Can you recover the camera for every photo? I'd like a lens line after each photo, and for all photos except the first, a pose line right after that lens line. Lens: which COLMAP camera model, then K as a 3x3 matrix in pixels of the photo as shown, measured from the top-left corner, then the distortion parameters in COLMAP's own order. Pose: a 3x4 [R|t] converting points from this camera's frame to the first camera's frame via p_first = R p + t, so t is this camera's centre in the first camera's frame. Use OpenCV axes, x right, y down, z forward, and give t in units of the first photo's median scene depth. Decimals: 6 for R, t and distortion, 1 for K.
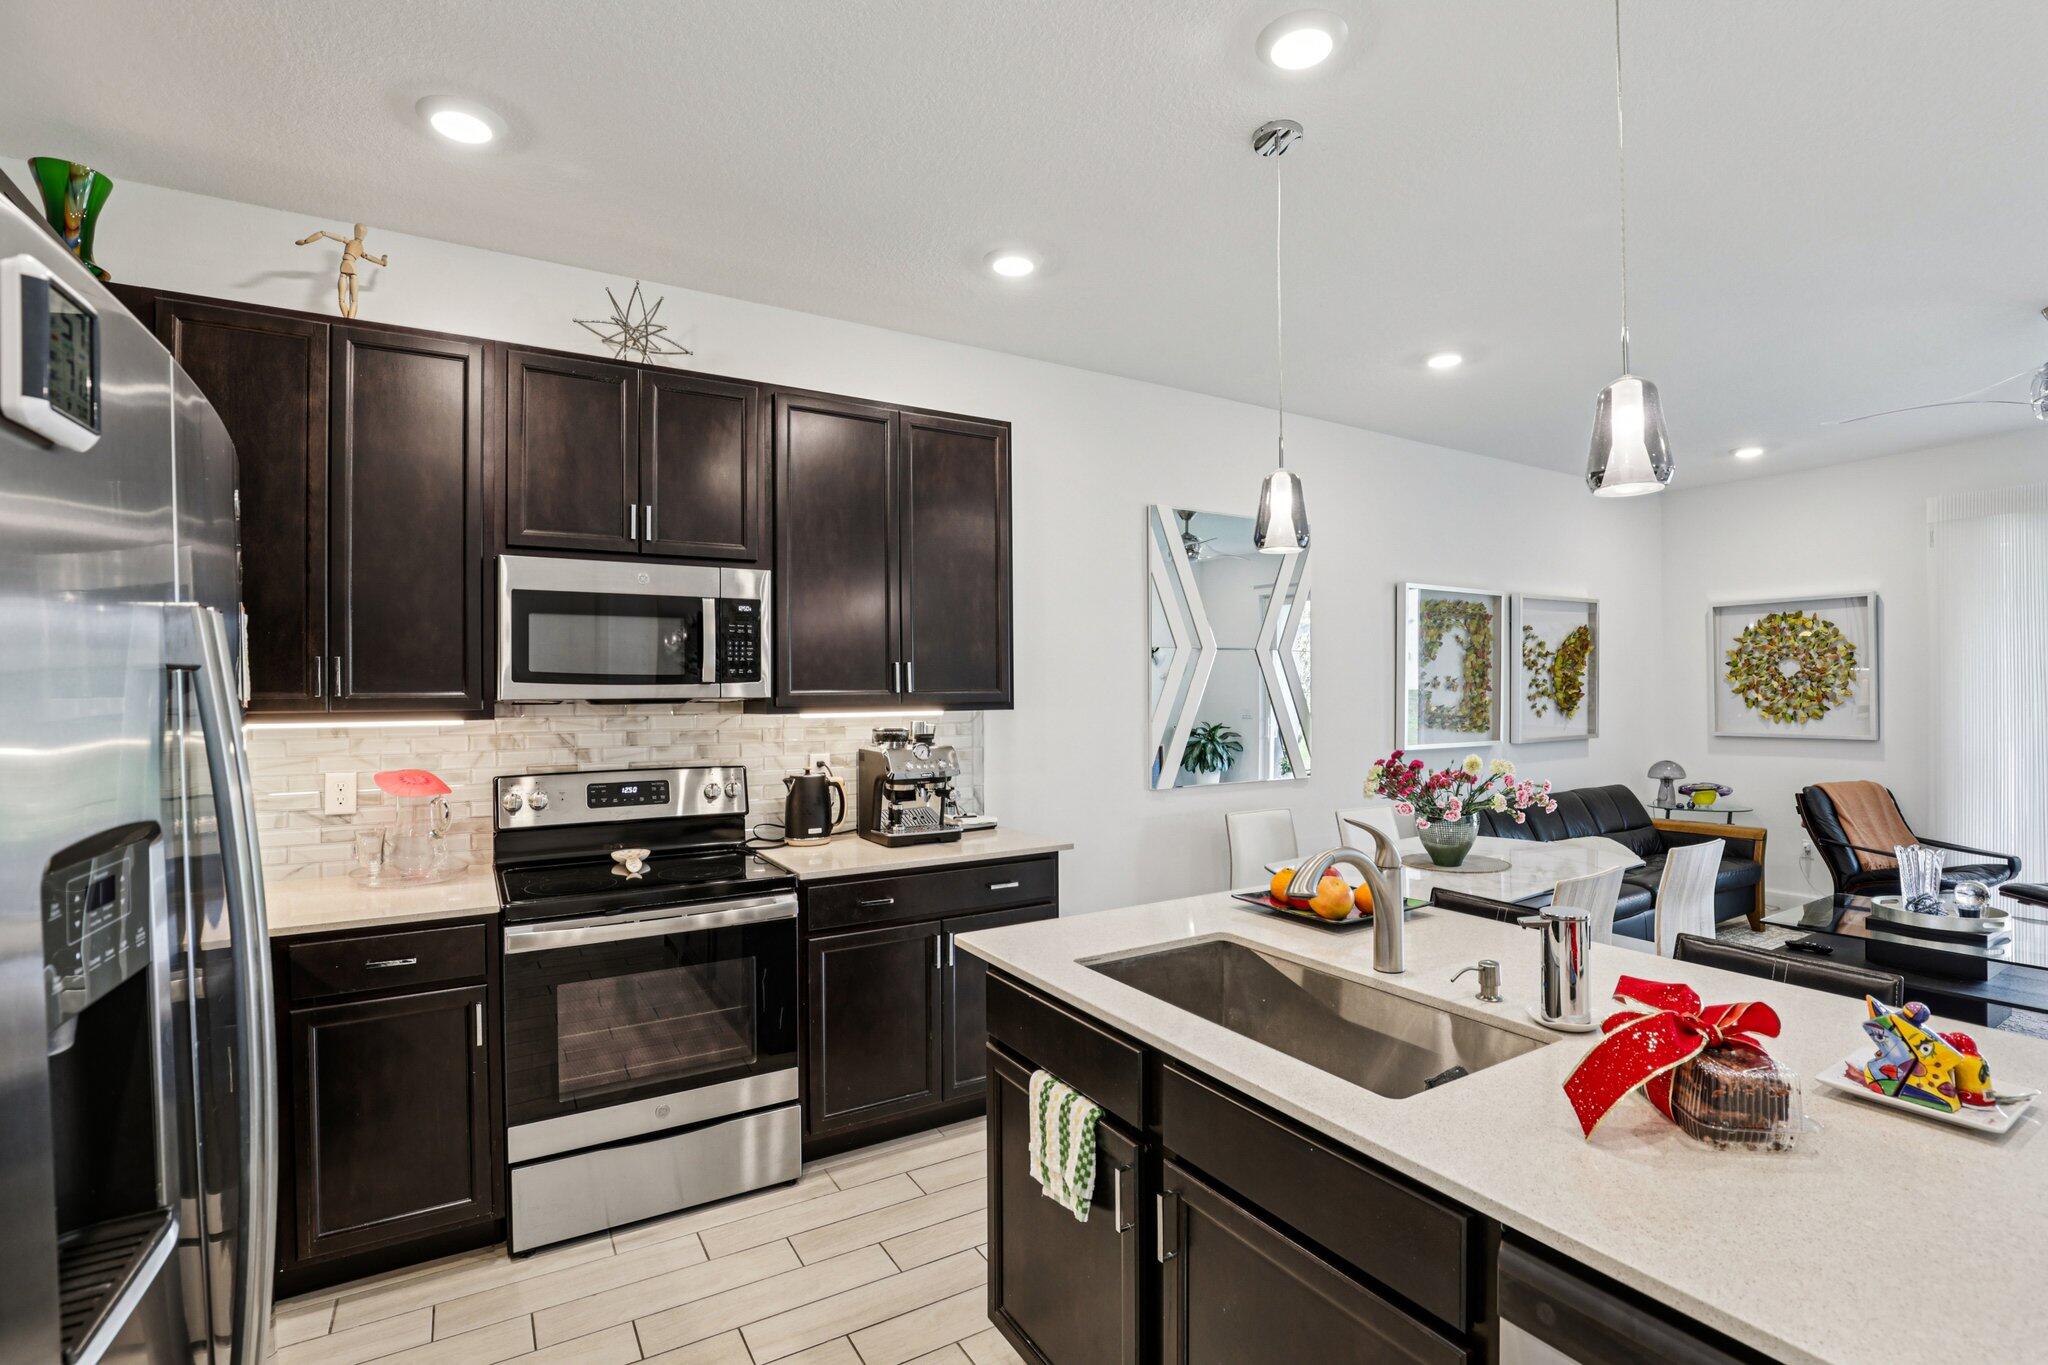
lens RADIAL K [[937.0, 0, 1031.7], [0, 937.0, 698.6], [0, 0, 1]] dist [-0.035043, 0.005145]
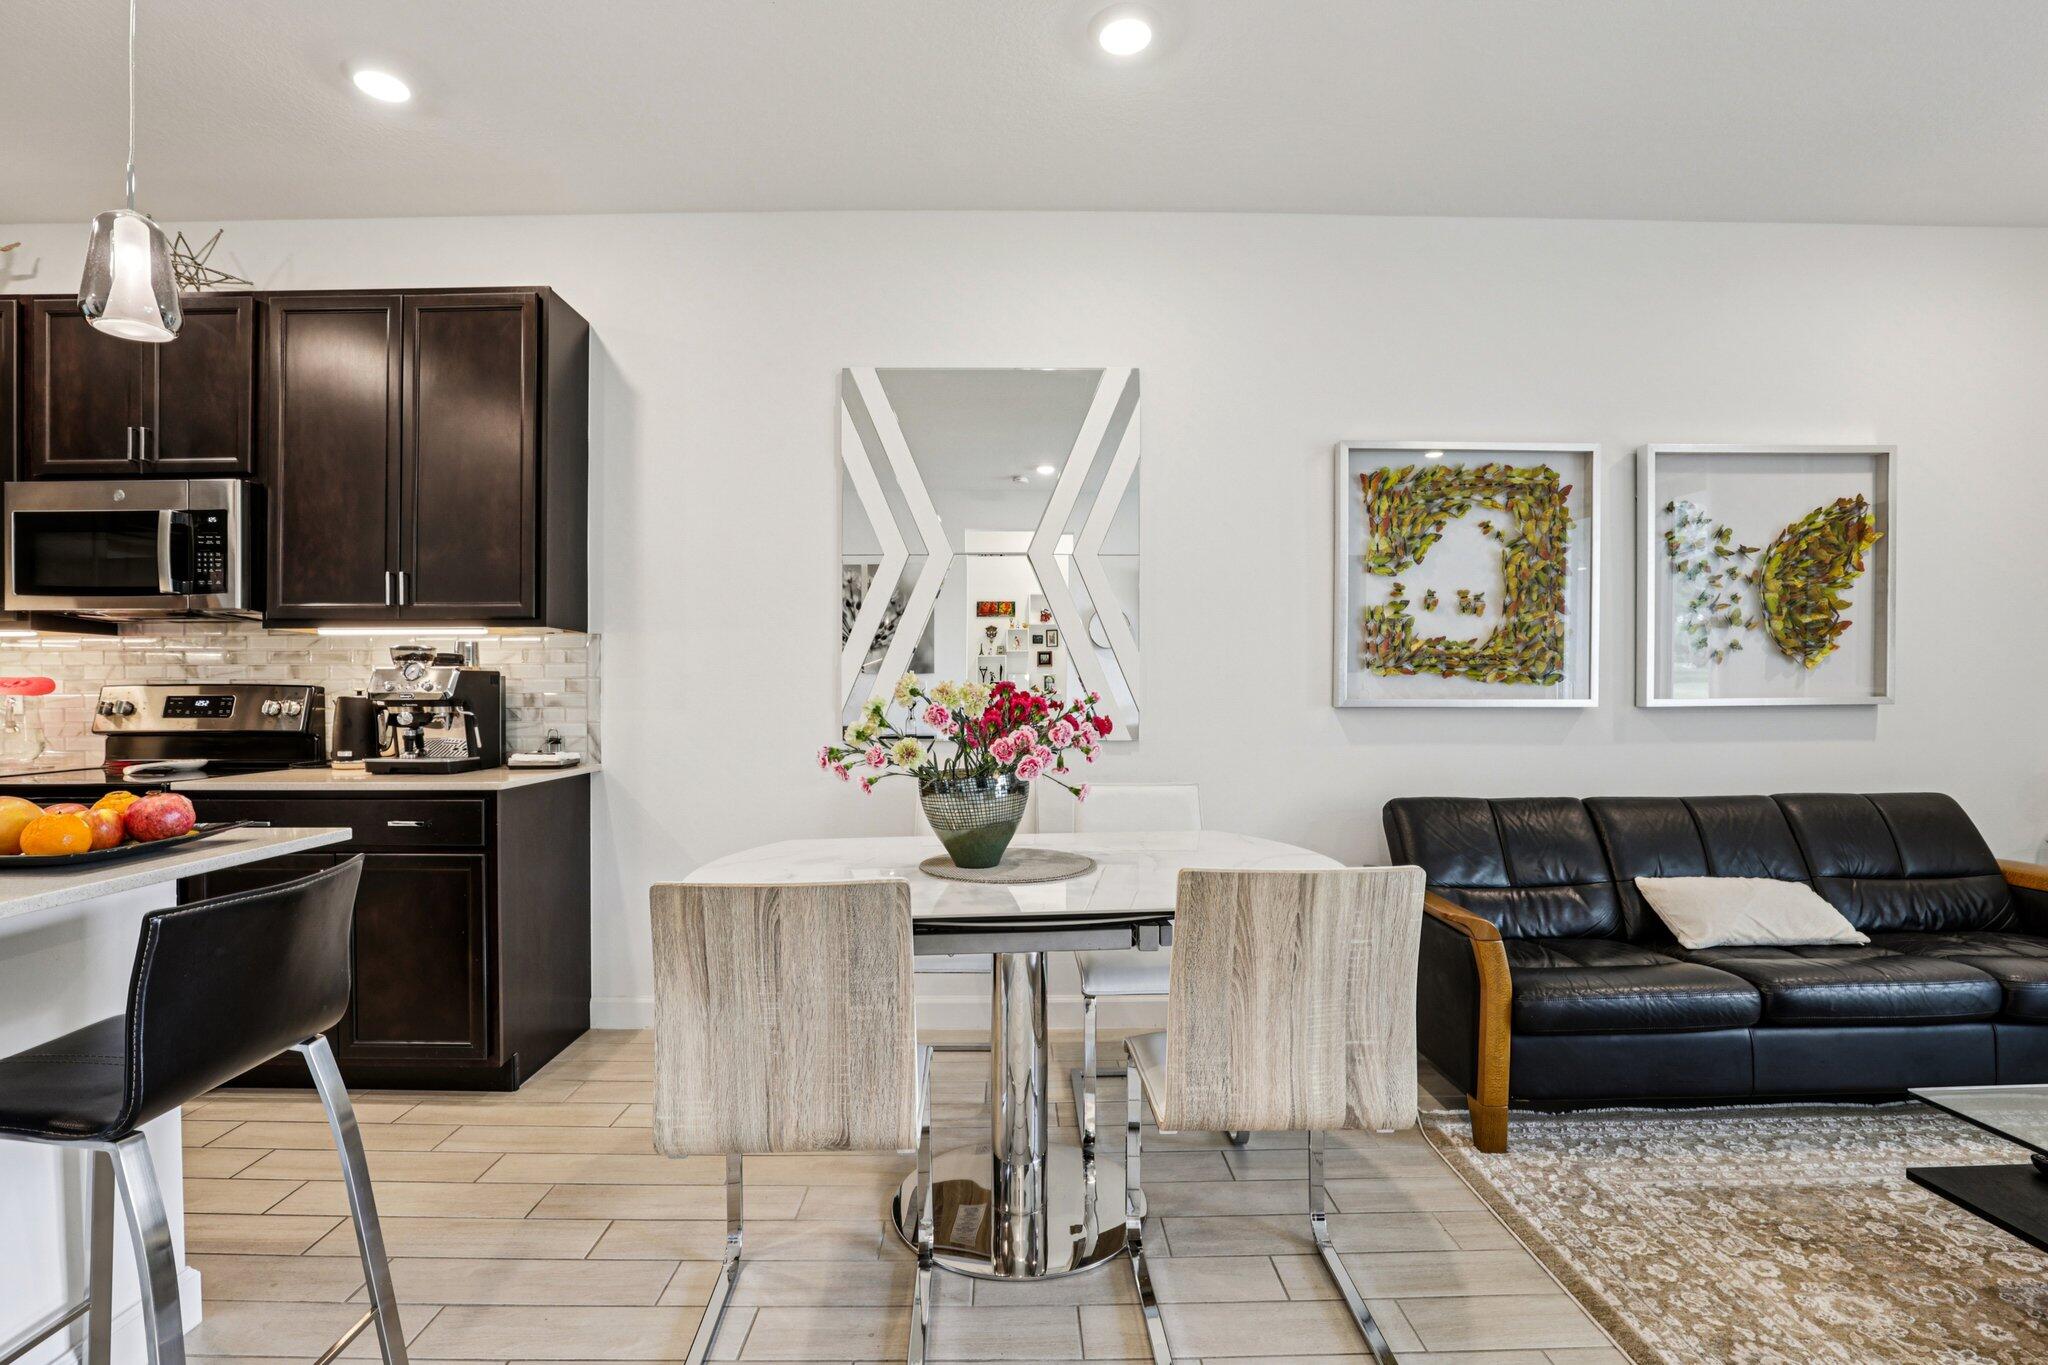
lens RADIAL K [[937.0, 0, 1031.7], [0, 937.0, 698.6], [0, 0, 1]] dist [-0.035043, 0.005145]
pose [[0.860600, 0.008516, -0.509210, 0.855046], [-0.006764, 0.999963, 0.005292, 0.075703], [0.509236, -0.001110, 0.860626, 0.549954]]
